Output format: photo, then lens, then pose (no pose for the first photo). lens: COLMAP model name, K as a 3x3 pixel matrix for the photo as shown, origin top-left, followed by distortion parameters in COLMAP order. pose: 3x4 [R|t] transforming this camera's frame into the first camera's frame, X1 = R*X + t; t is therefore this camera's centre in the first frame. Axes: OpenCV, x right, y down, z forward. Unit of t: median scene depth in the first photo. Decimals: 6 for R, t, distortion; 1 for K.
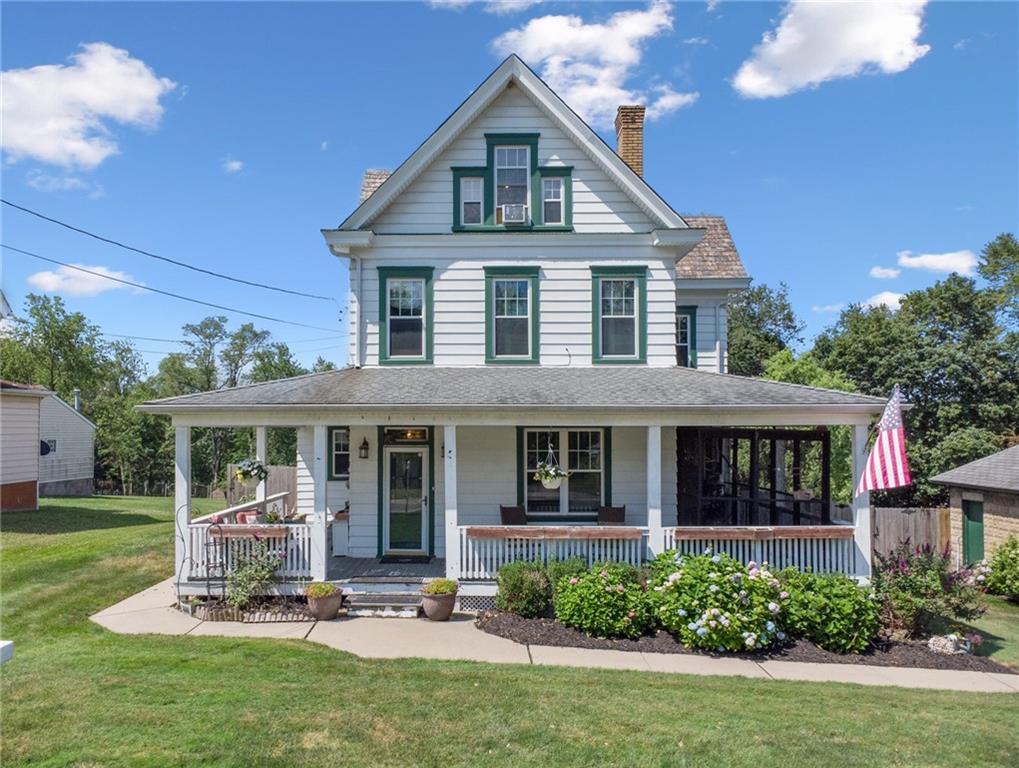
lens RADIAL K [[813.4, 0, 468.6], [0, 813.4, 406.9], [0, 0, 1]] dist [0.010870, 0.000646]
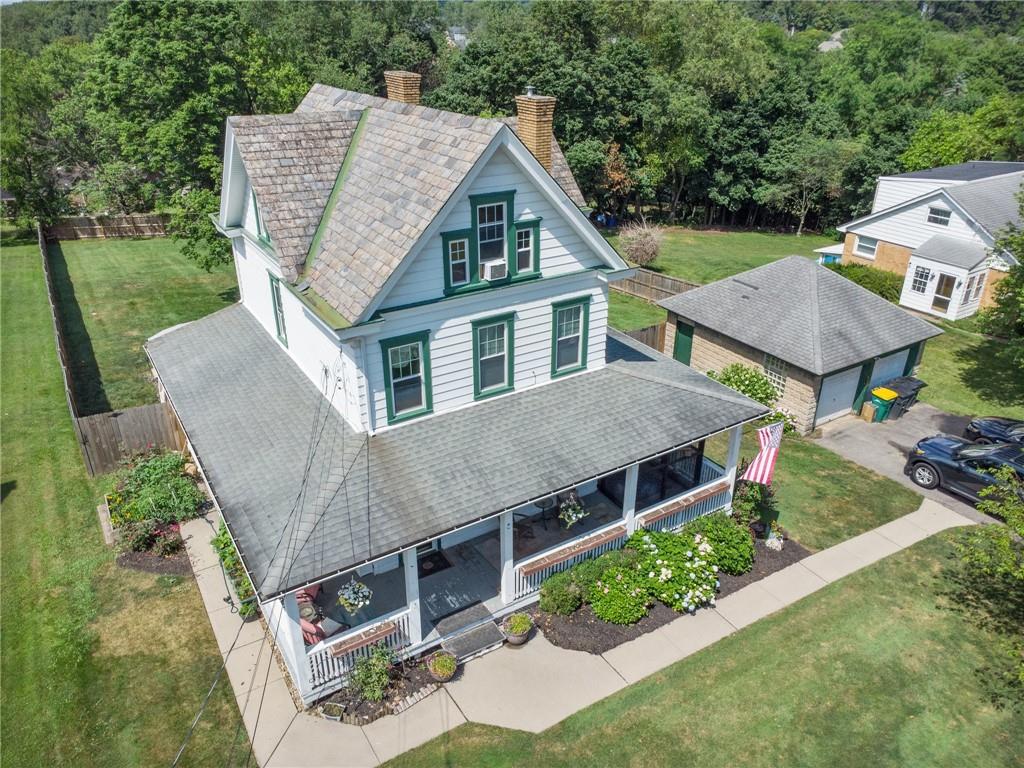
lens RADIAL K [[741.8, 0, 512.0], [0, 741.8, 384.0], [0, 0, 1]] dist [0.009379, 0.001634]
pose [[0.840643, -0.238749, 0.486126, -0.436498], [-0.016932, 0.885567, 0.464204, -0.557262], [-0.541325, -0.398461, 0.740403, 0.204892]]
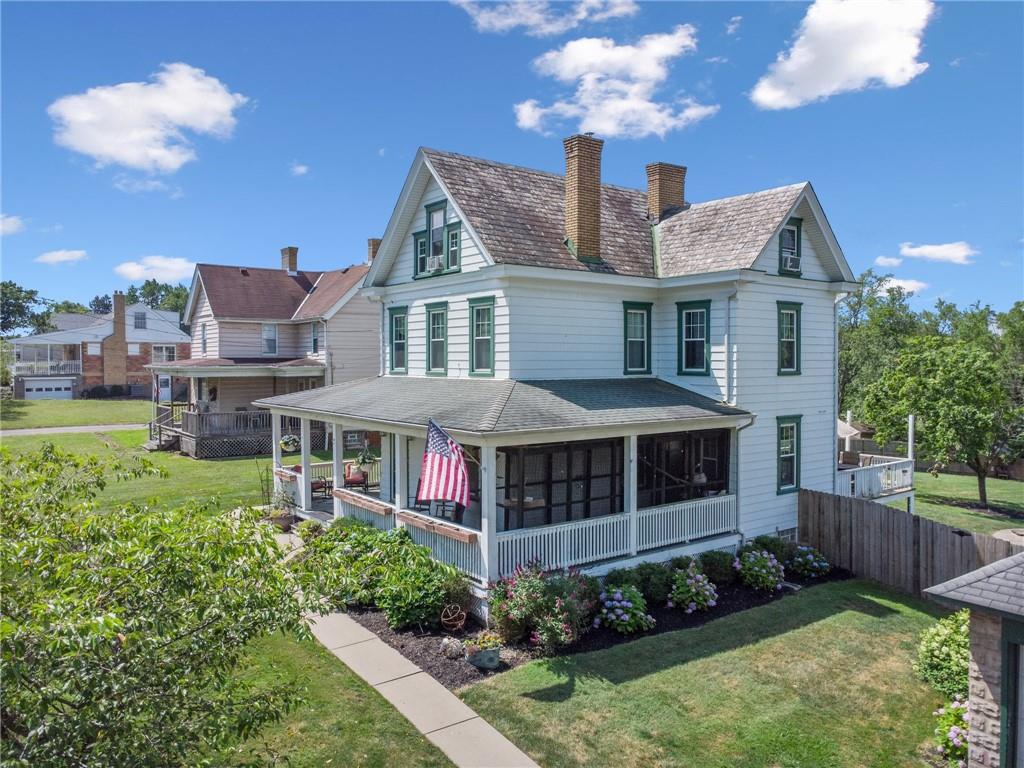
lens RADIAL K [[741.8, 0, 512.0], [0, 741.8, 384.0], [0, 0, 1]] dist [0.009379, 0.001634]
pose [[0.615284, 0.025478, -0.787894, 1.102826], [0.023170, 0.998461, 0.050381, -0.096329], [0.787965, -0.049254, 0.613747, 0.337452]]
